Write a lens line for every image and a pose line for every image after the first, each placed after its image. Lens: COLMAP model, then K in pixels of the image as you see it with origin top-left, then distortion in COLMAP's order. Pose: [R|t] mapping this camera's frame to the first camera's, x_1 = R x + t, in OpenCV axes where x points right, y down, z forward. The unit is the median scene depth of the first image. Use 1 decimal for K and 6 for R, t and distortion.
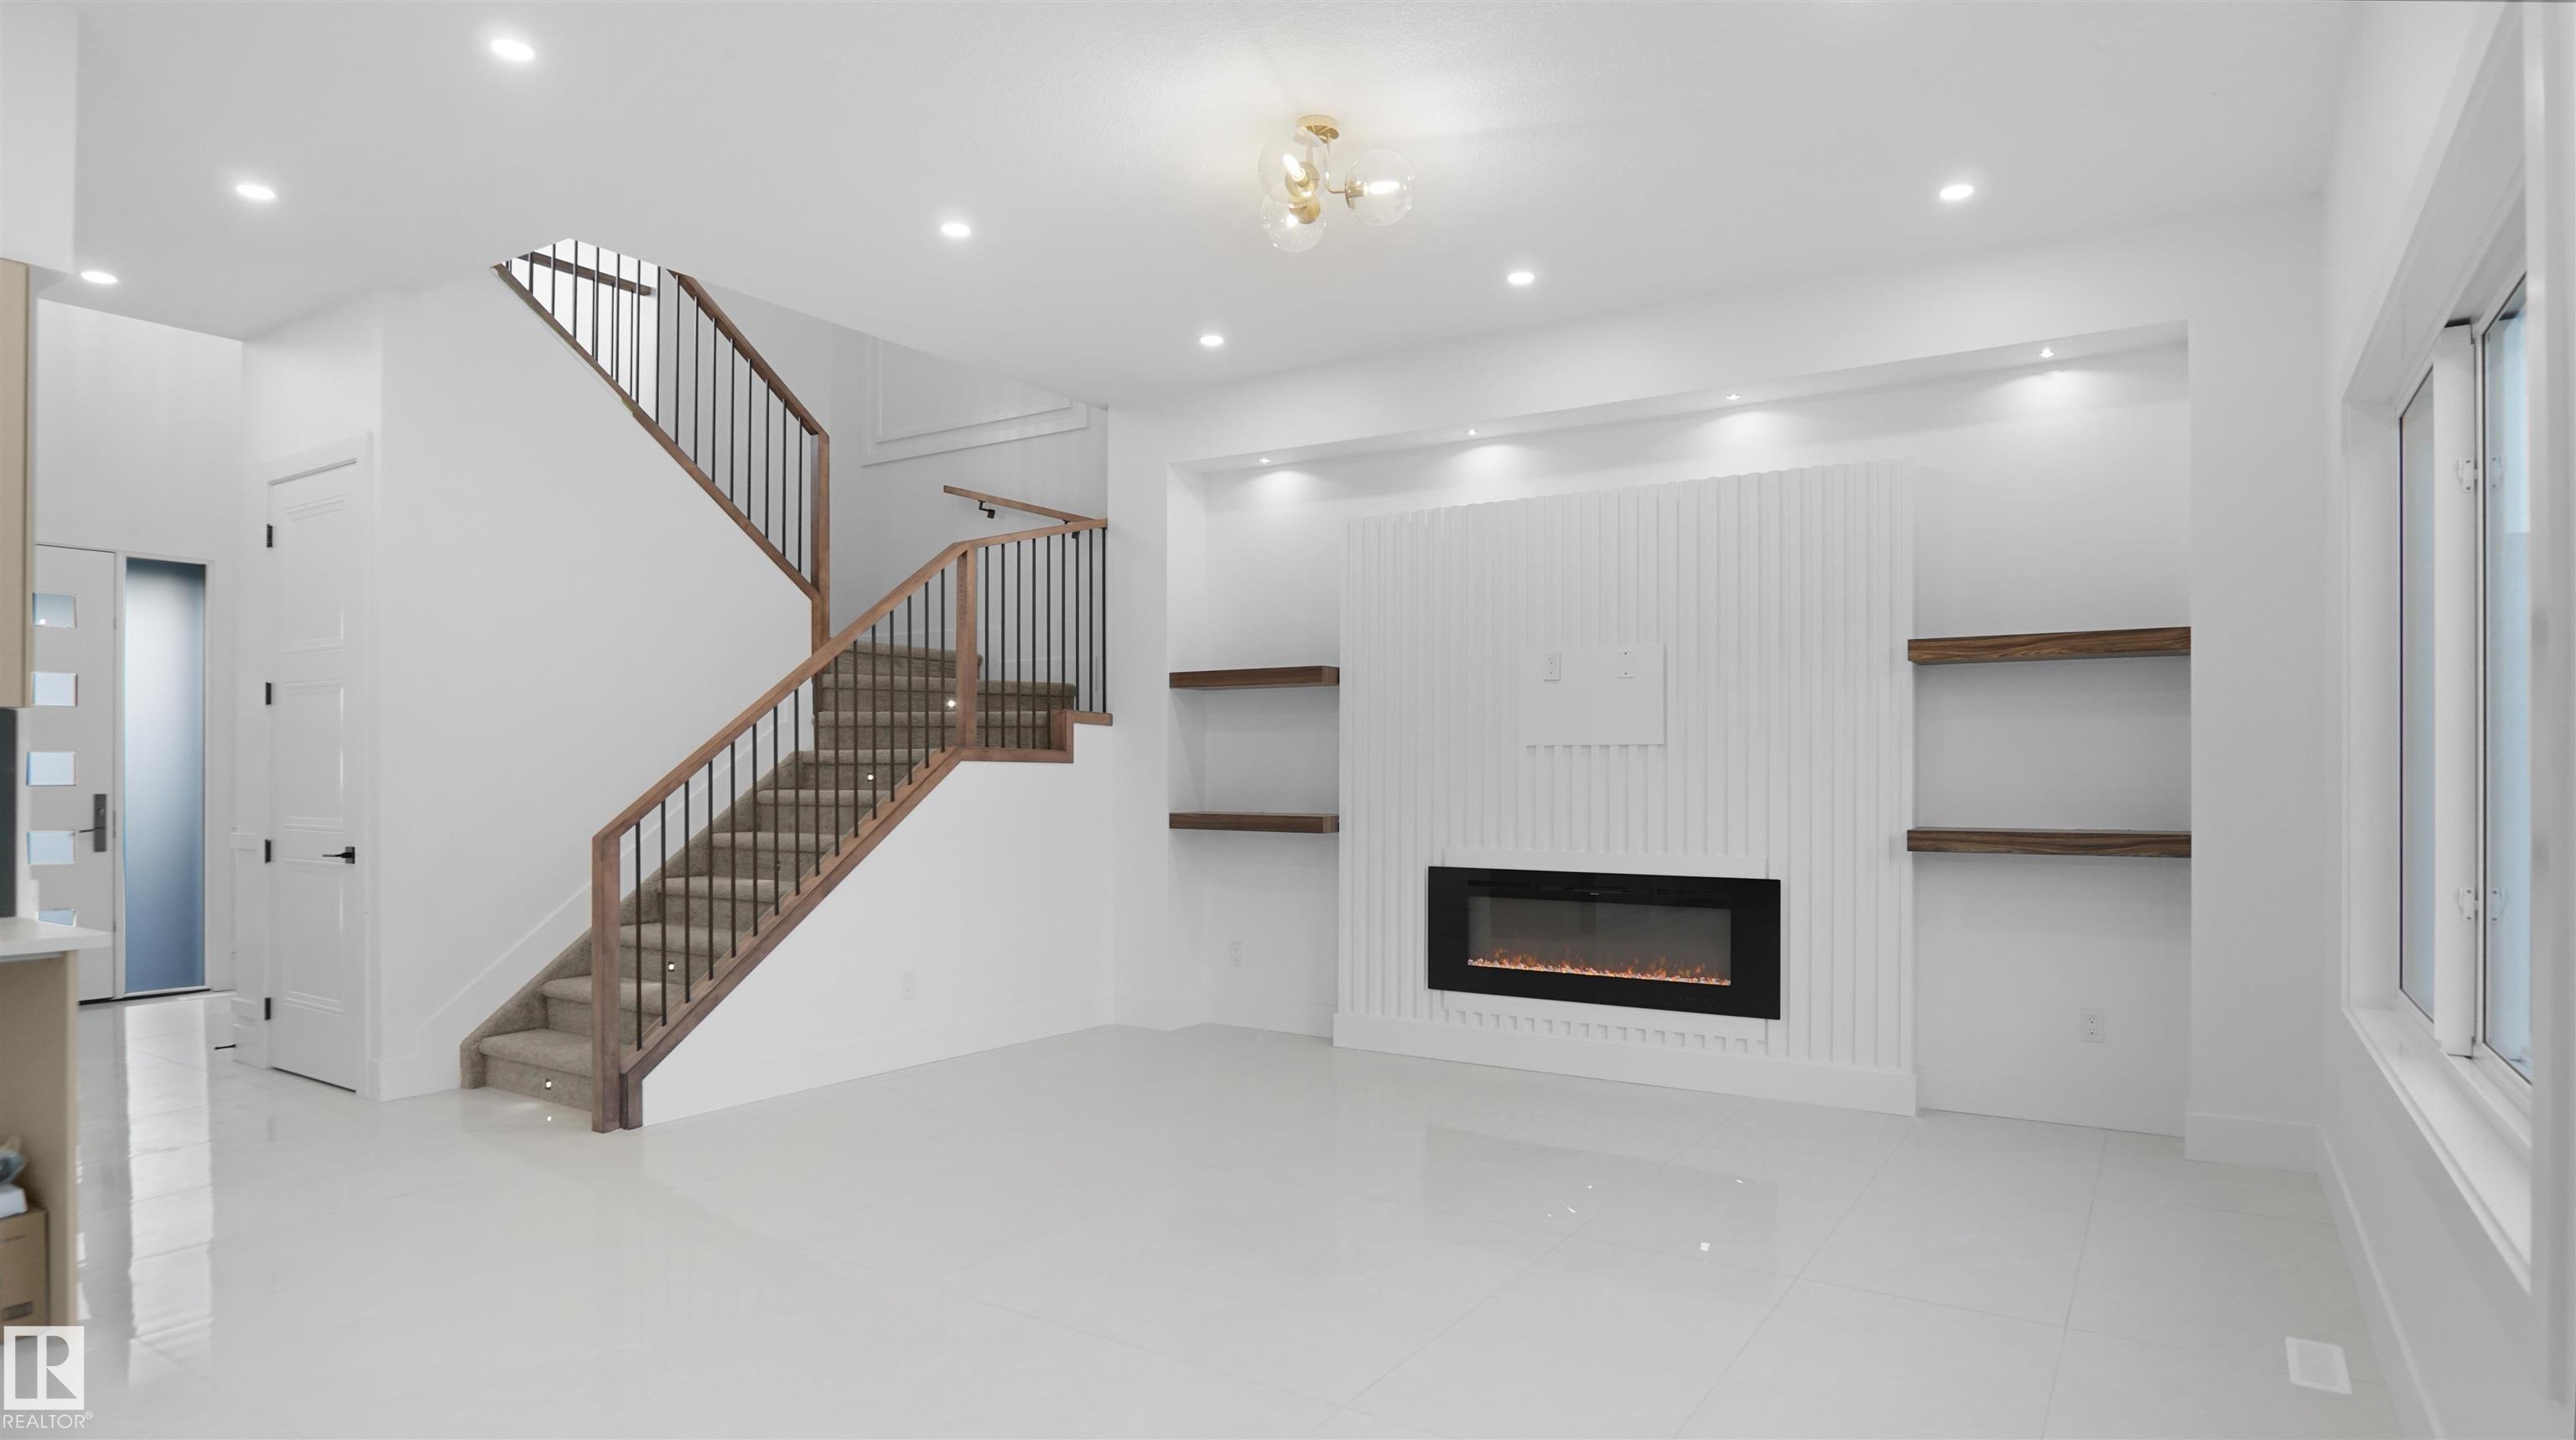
lens RADIAL K [[1390.6, 0, 1304.0], [0, 1390.6, 776.5], [0, 0, 1]] dist [-0.028896, 0.004391]
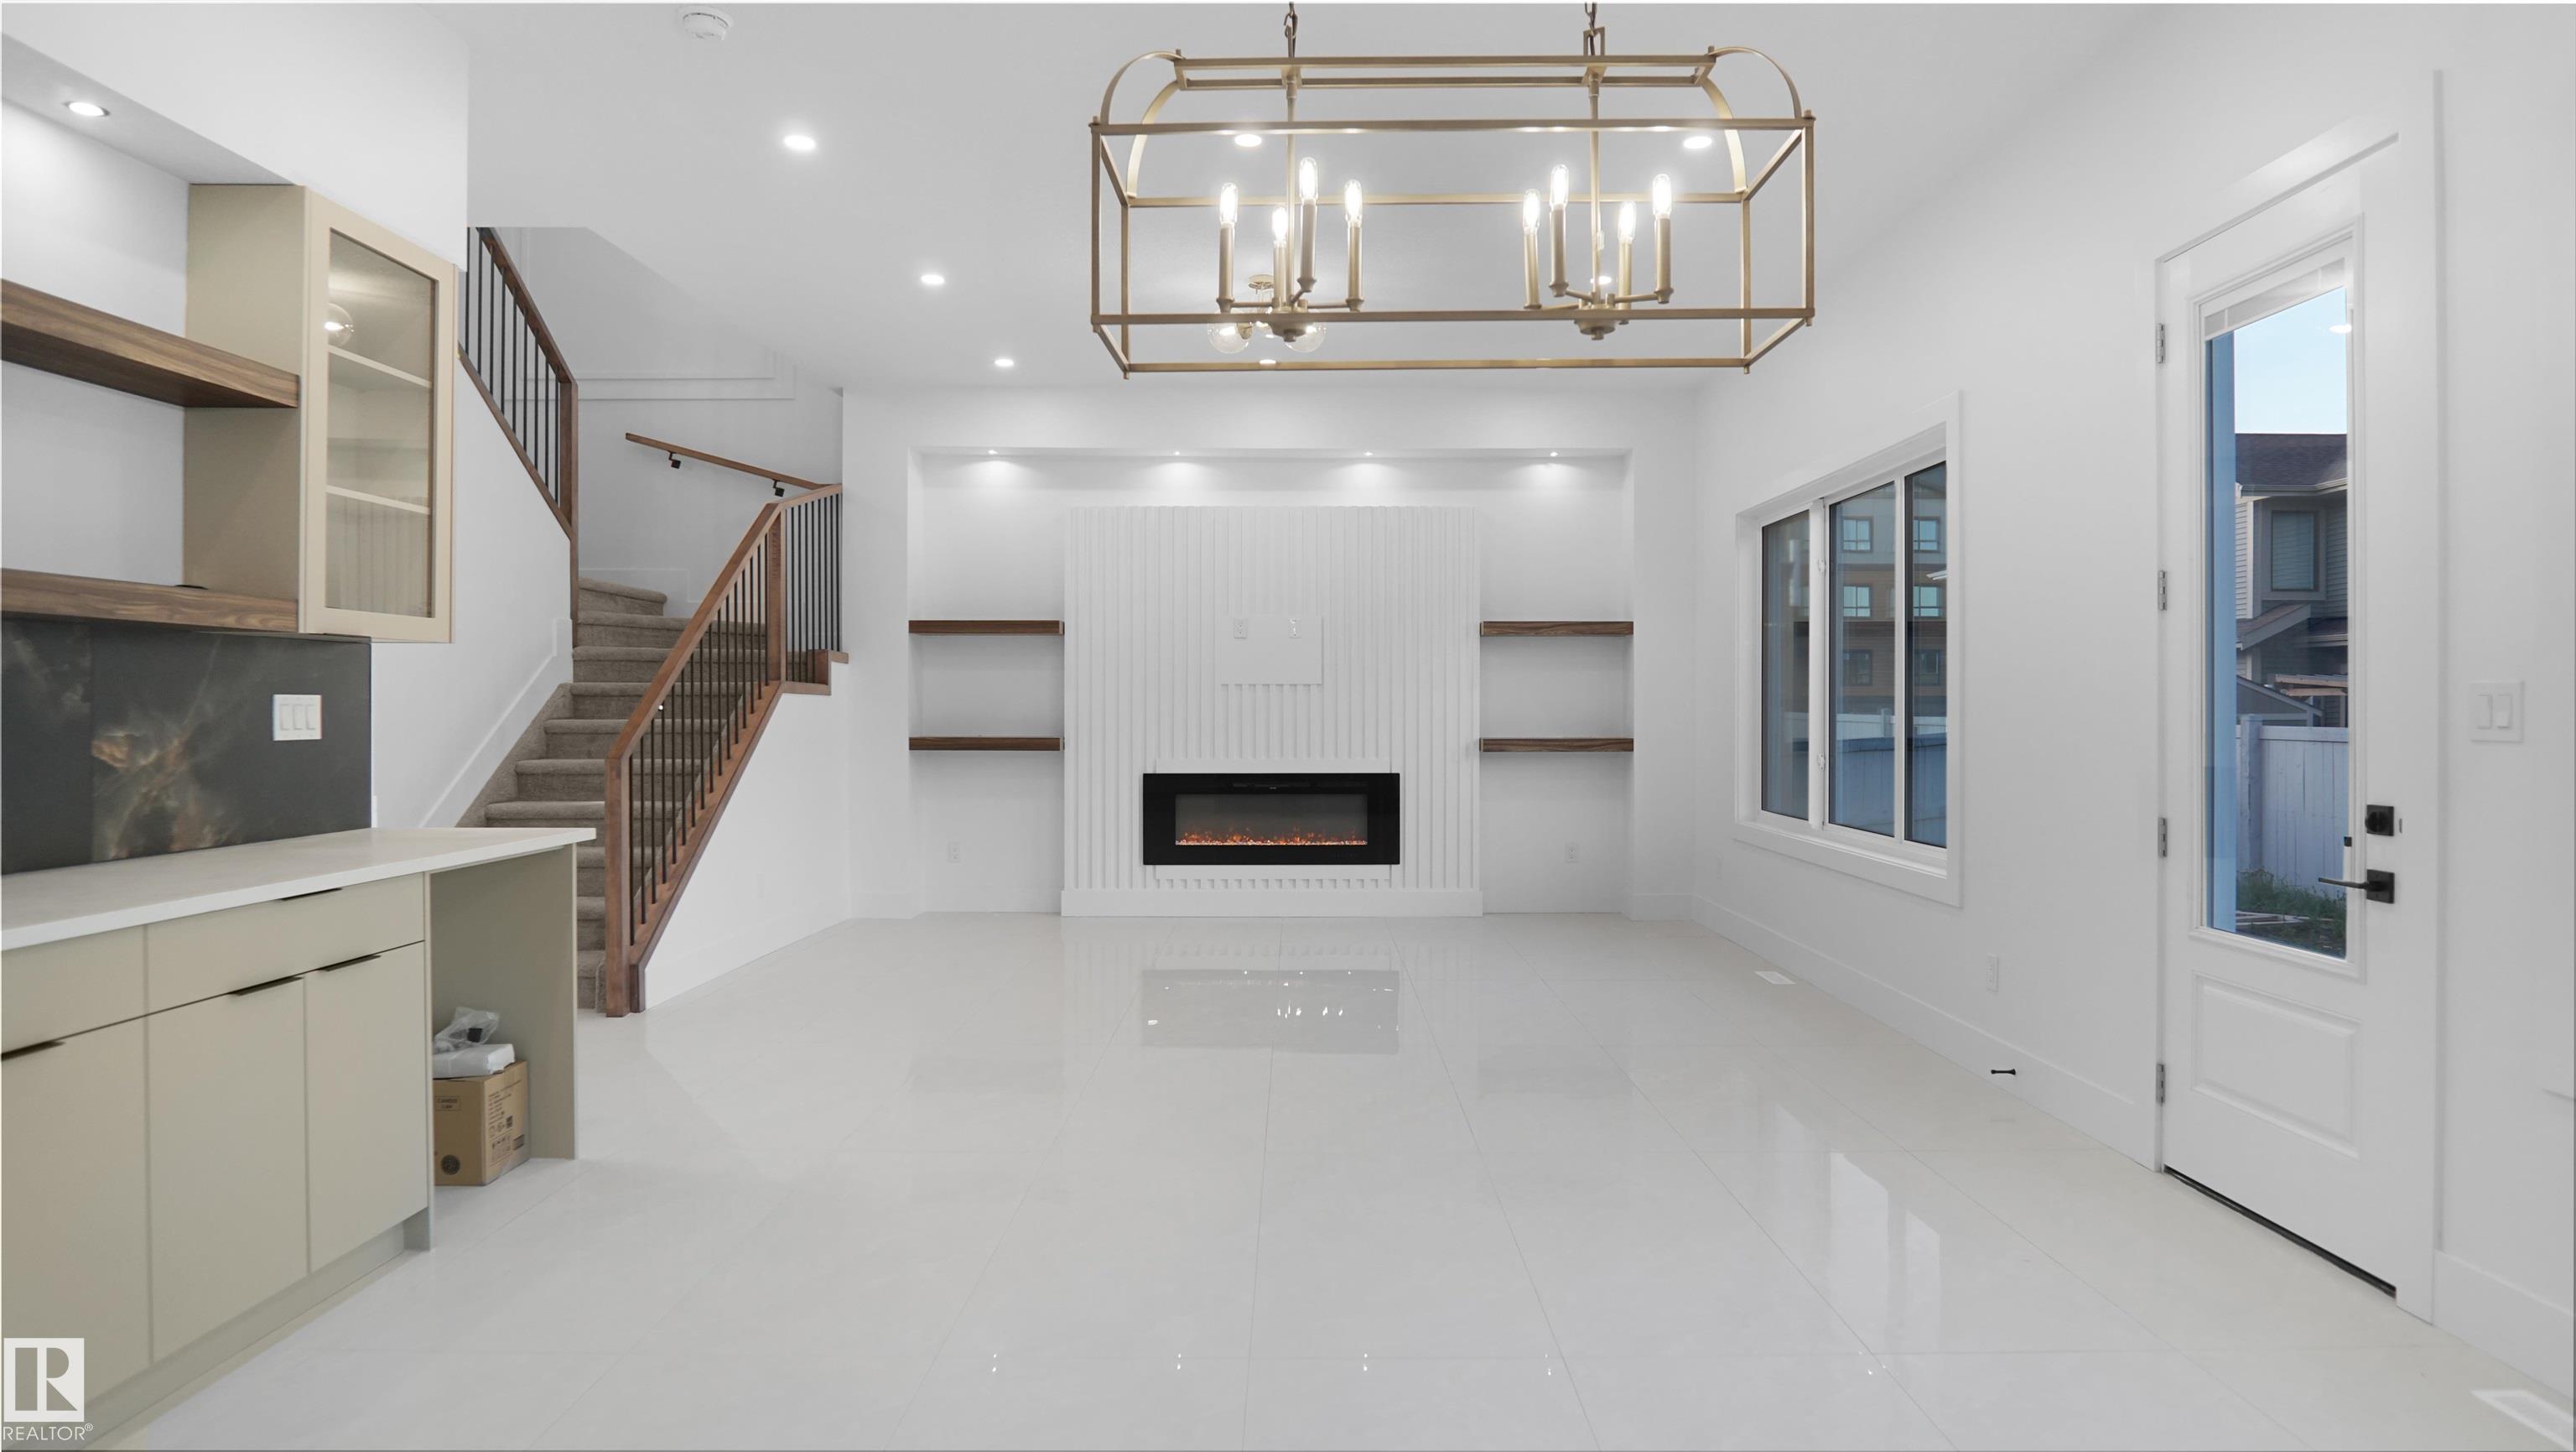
lens RADIAL K [[1374.2, 0, 1301.2], [0, 1374.2, 719.7], [0, 0, 1]] dist [-0.032035, 0.003468]
pose [[0.842003, -0.004512, 0.539454, -0.548830], [0.002058, 0.999985, 0.005151, 0.006837], [-0.539469, -0.003227, 0.842000, -0.215814]]
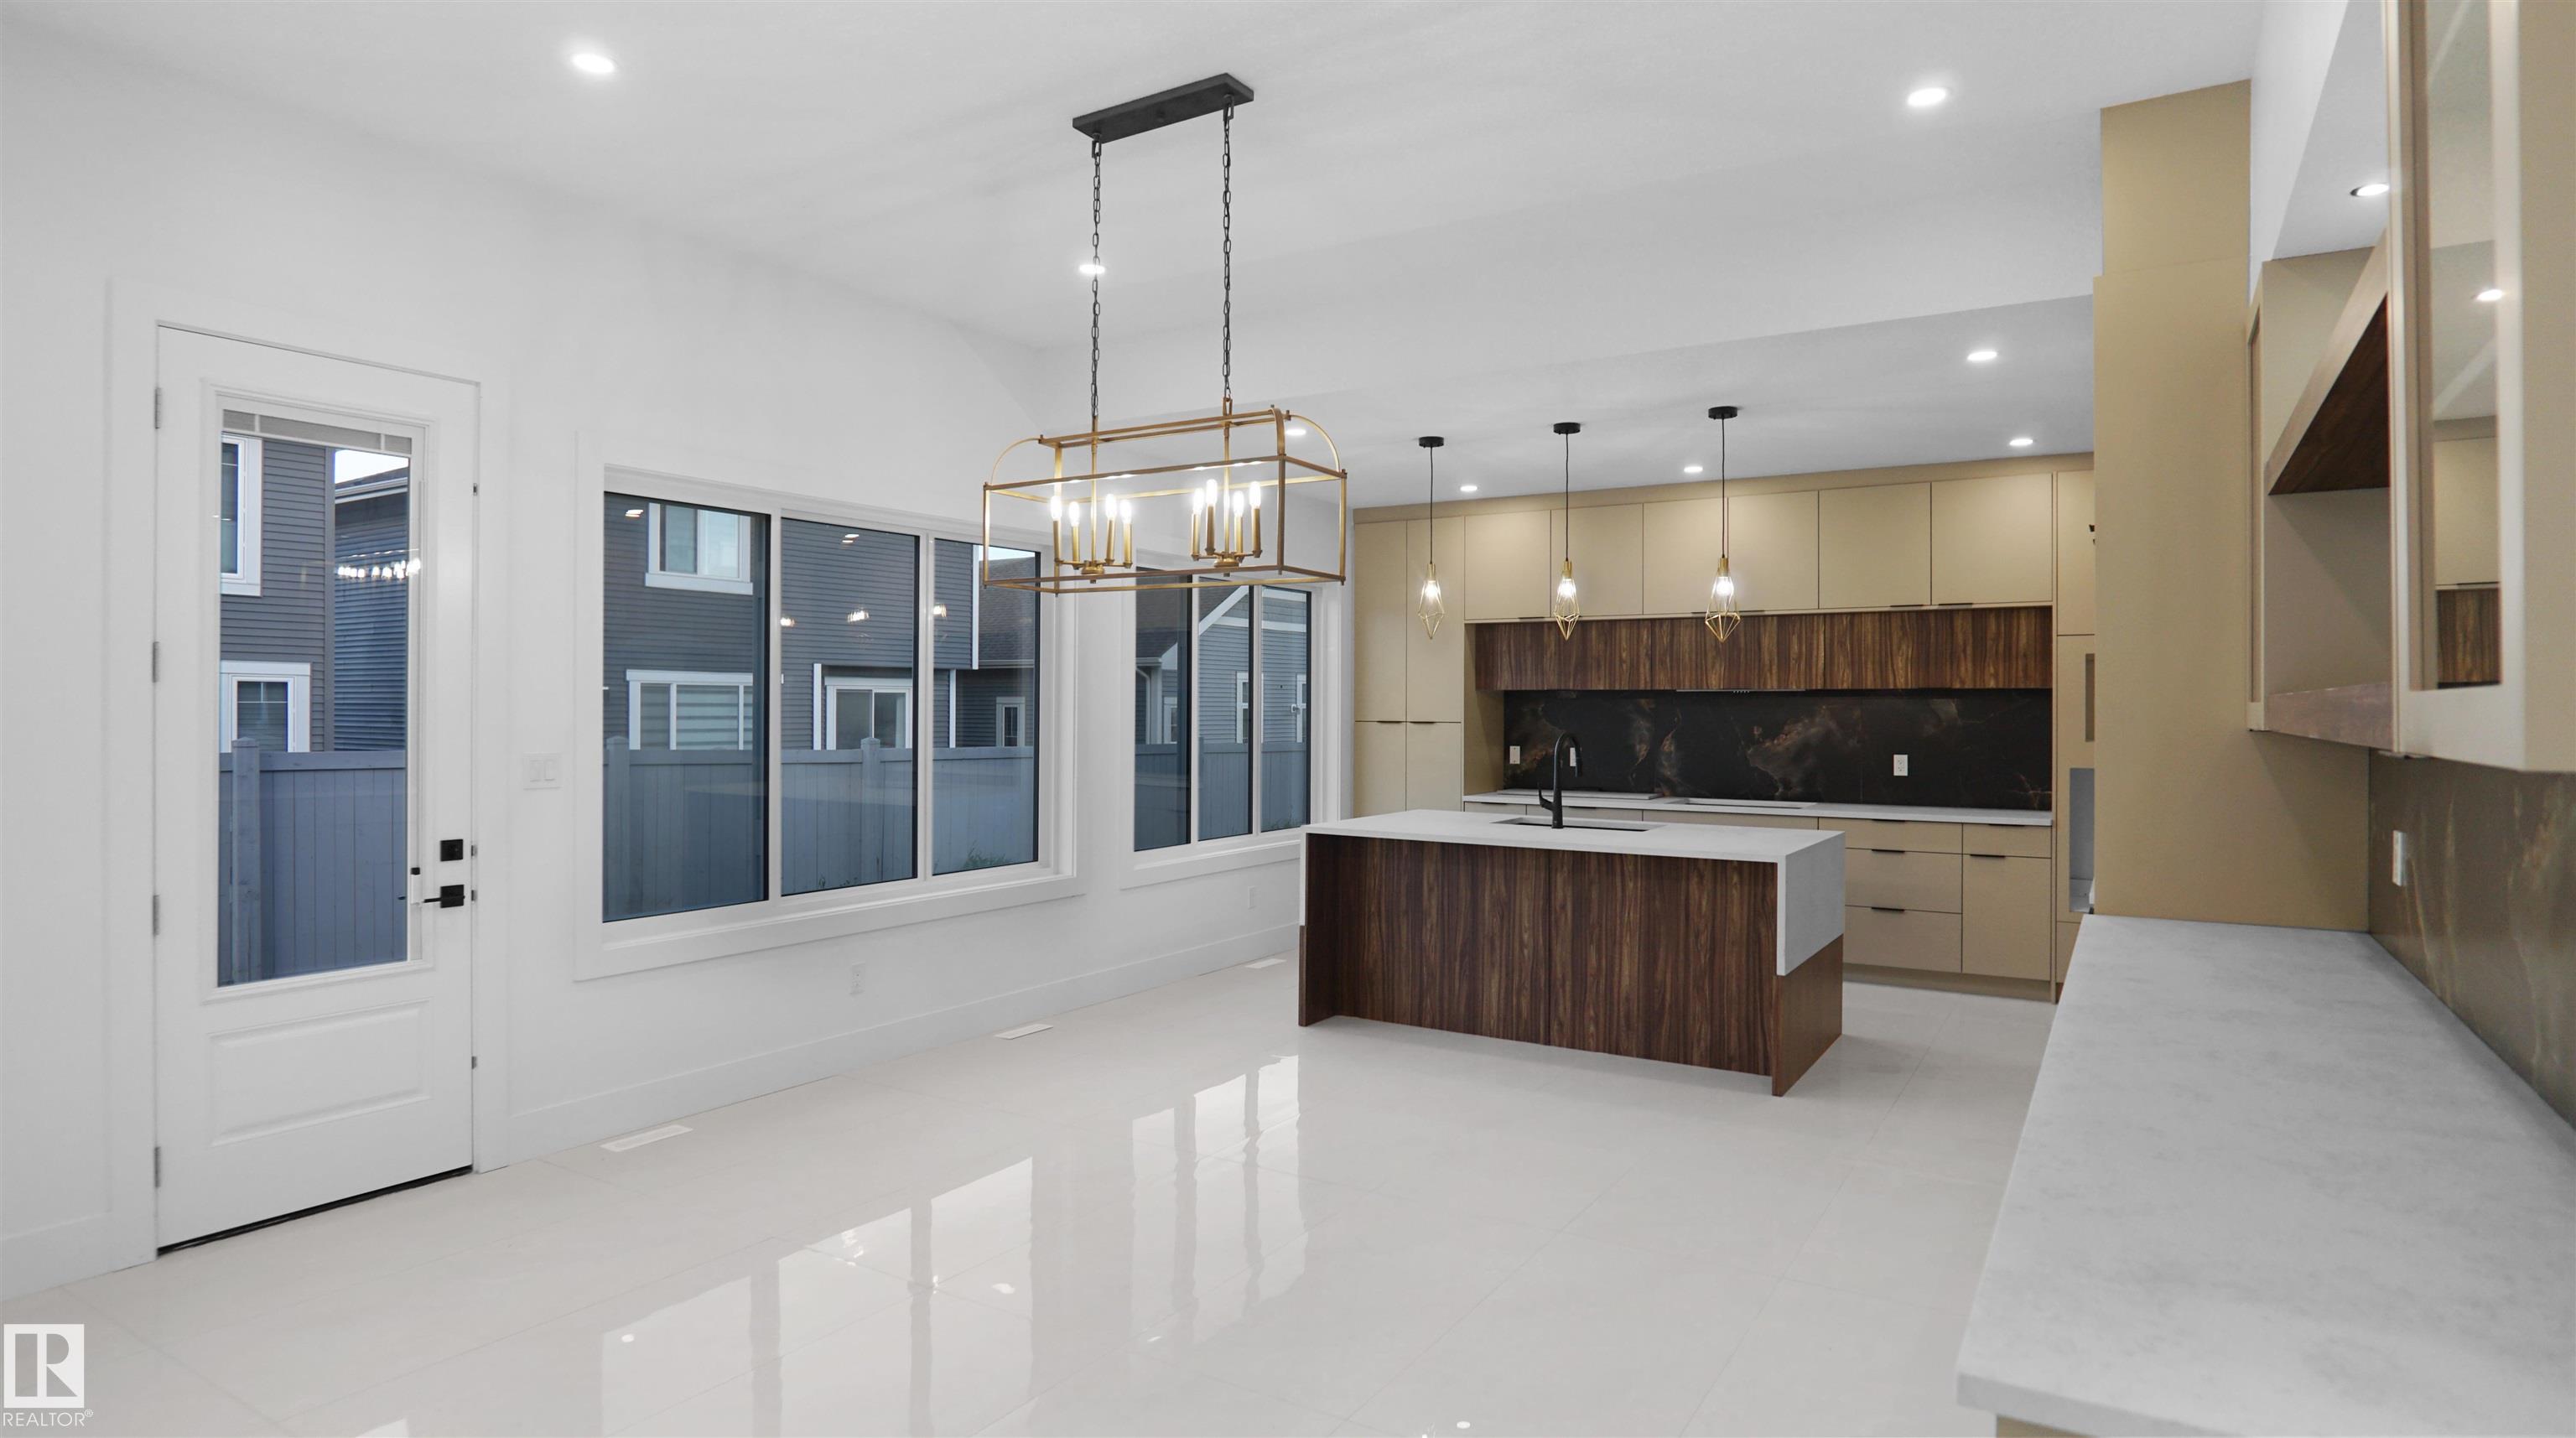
lens RADIAL K [[1390.5, 0, 1304.4], [0, 1390.5, 705.0], [0, 0, 1]] dist [-0.028896, 0.004391]
pose [[-0.999932, -0.005566, -0.010220, -0.379546], [-0.005610, 0.999975, 0.004293, -0.036239], [0.010196, 0.004350, -0.999939, 0.754651]]
